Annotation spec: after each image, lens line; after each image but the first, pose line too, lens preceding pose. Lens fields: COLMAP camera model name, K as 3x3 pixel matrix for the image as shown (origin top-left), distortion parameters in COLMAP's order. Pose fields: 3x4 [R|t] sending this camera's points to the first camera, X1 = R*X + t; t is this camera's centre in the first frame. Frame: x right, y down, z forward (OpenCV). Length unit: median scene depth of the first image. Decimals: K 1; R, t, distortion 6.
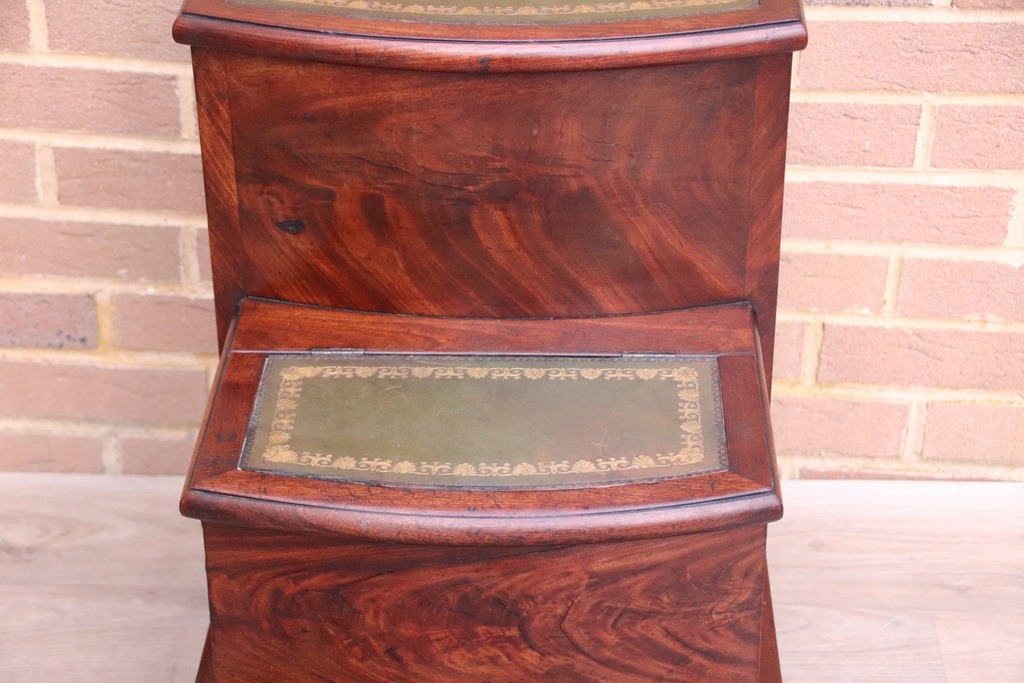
lens RADIAL K [[2212.6, 0, 511.6], [0, 2212.6, 372.8], [0, 0, 1]] dist [0.506636, 0.000000]
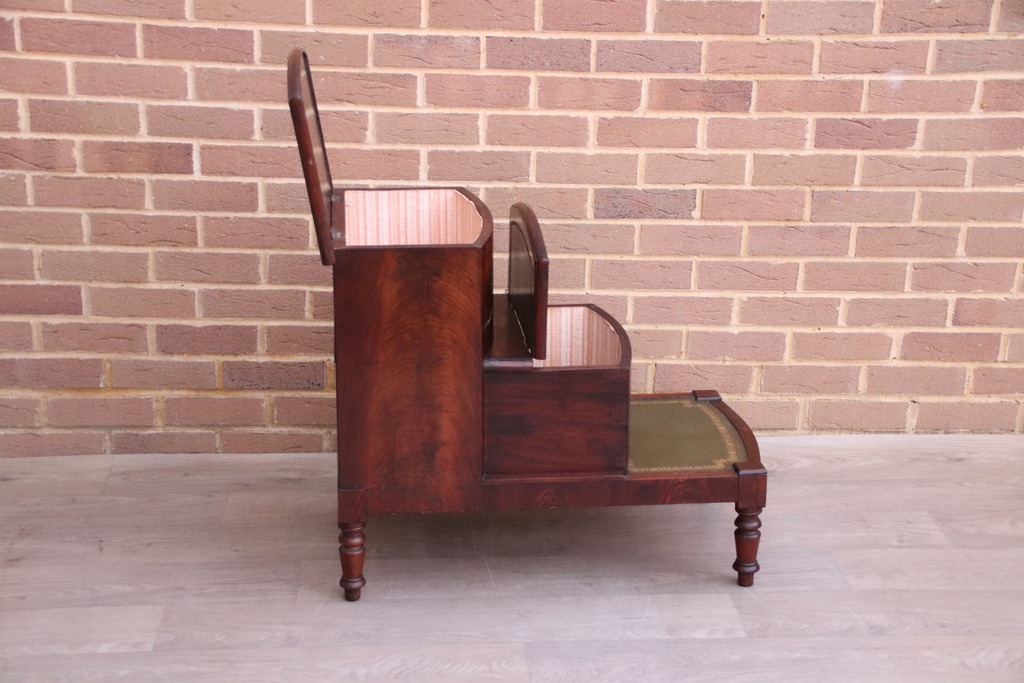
lens RADIAL K [[1646.6, 0, 511.4], [0, 1646.6, 363.6], [0, 0, 1]] dist [0.279834, 0.000000]
pose [[0.993805, -0.027125, 0.107774, -0.190025], [0.048898, 0.977570, -0.204858, 0.323427], [-0.099800, 0.208859, 0.972840, -0.616929]]
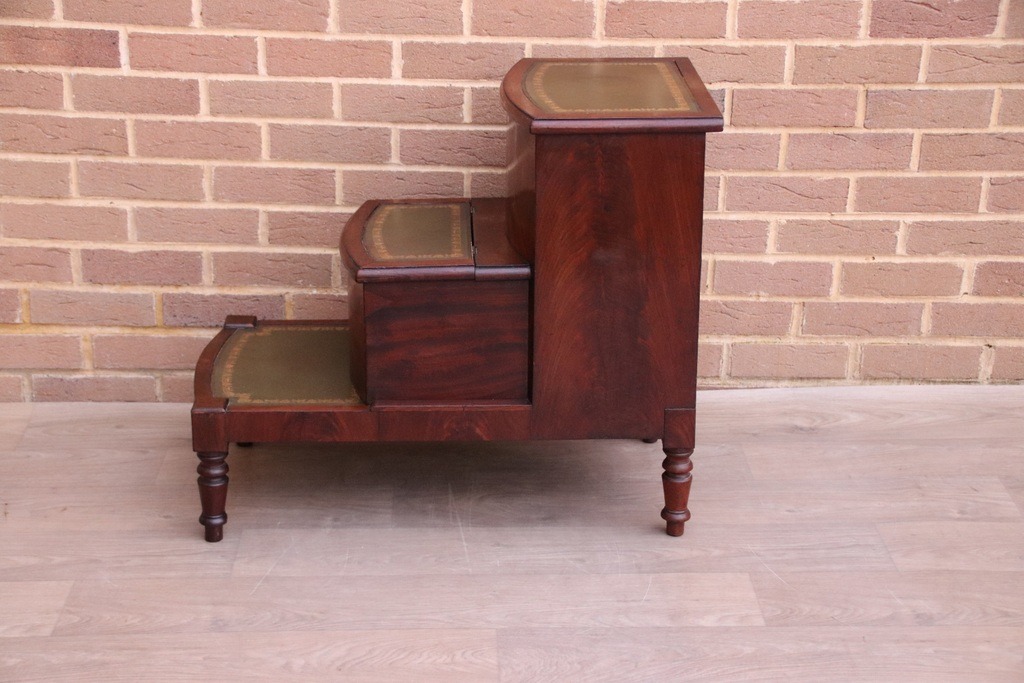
lens RADIAL K [[1864.5, 0, 511.7], [0, 1864.5, 363.3], [0, 0, 1]] dist [0.399980, 0.000000]
pose [[0.997189, -0.024092, 0.070954, -0.116148], [0.036372, 0.983496, -0.177234, 0.318671], [-0.065513, 0.179316, 0.981608, -0.548990]]
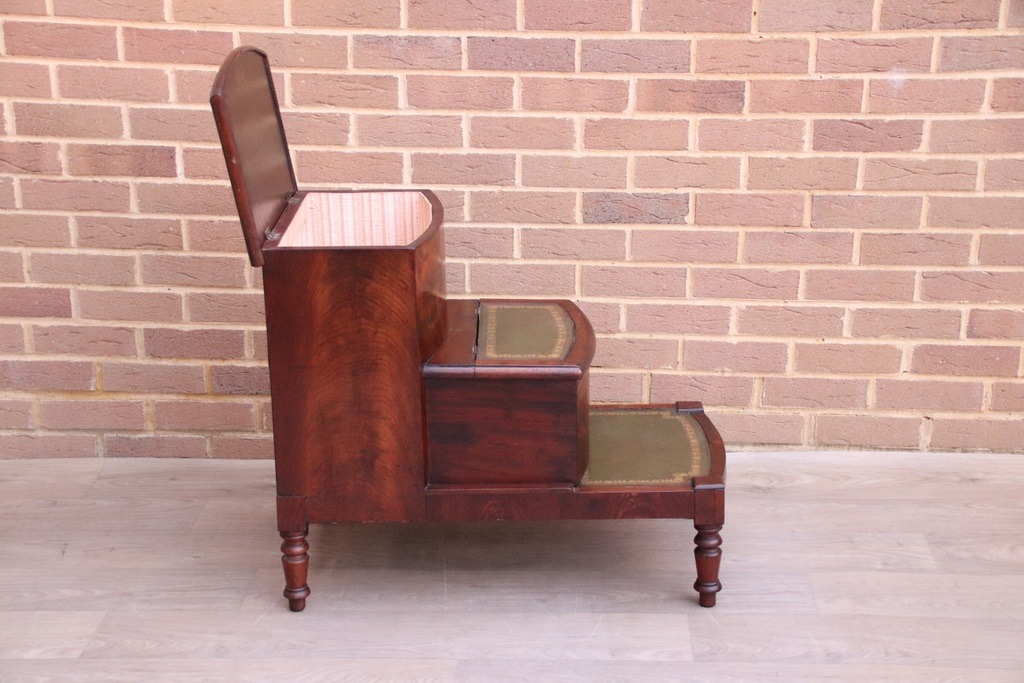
lens RADIAL K [[1646.6, 0, 513.3], [0, 1646.6, 353.4], [0, 0, 1]] dist [0.279834, 0.000000]
pose [[0.999904, -0.013800, -0.001477, 0.009657], [0.013124, 0.974814, -0.222633, 0.326215], [0.004512, 0.222593, 0.974901, -0.582254]]
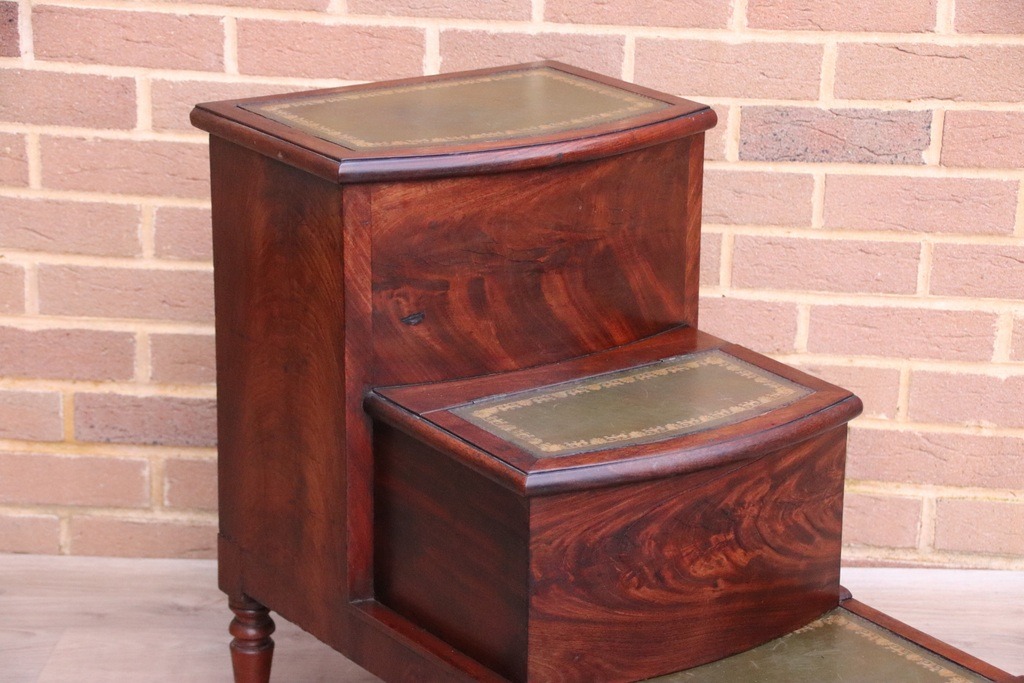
lens RADIAL K [[2645.3, 0, 520.4], [0, 2645.3, 371.8], [0, 0, 1]] dist [0.716504, 0.000000]
pose [[0.999929, 0.011886, -0.000656, -0.041727], [-0.011761, 0.977921, -0.208644, 0.268511], [-0.001838, 0.208637, 0.977991, -0.460250]]
